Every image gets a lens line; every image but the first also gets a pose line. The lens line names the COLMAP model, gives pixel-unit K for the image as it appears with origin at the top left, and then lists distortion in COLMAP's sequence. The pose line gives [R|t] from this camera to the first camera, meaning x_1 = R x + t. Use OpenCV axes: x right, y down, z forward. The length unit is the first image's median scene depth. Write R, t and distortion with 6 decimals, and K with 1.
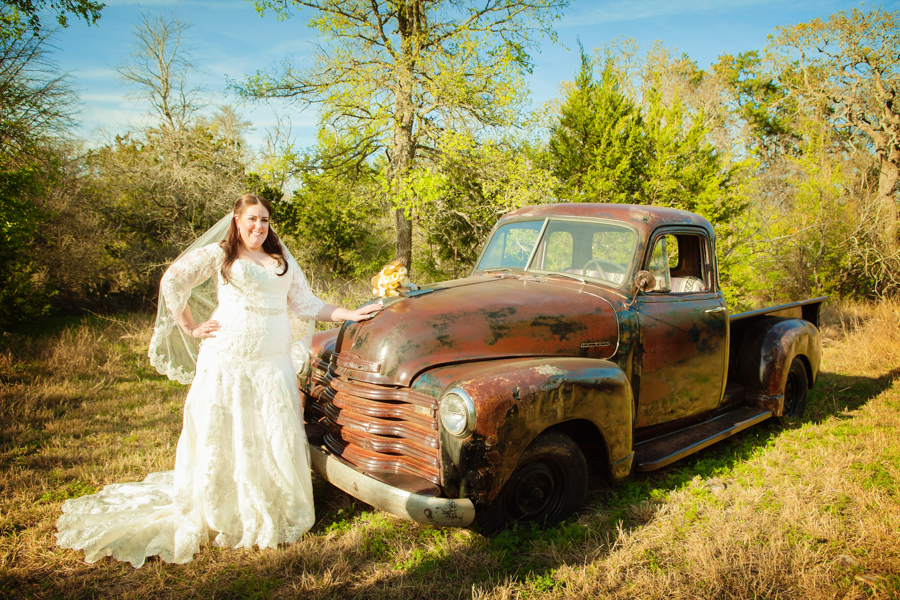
lens RADIAL K [[643.7, 0, 449.1], [0, 643.7, 299.3], [0, 0, 1]] dist [0.000965, 0.015082]
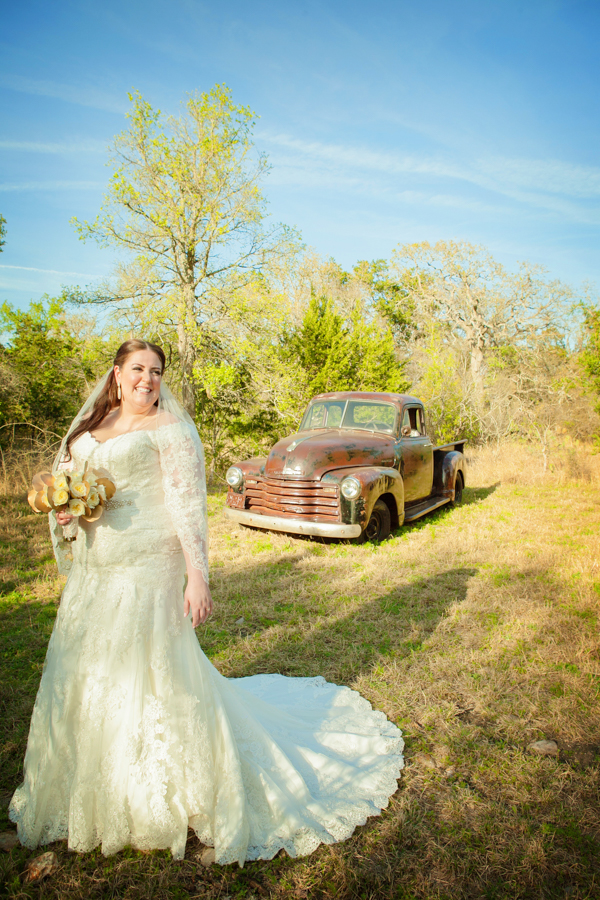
lens RADIAL K [[620.3, 0, 300.2], [0, 620.3, 449.2], [0, 0, 1]] dist [0.005260, -0.000298]
pose [[0.947071, -0.032949, 0.319330, -0.320235], [0.039958, 0.999082, -0.015423, 0.023653], [-0.318529, 0.027367, 0.947518, -0.389719]]
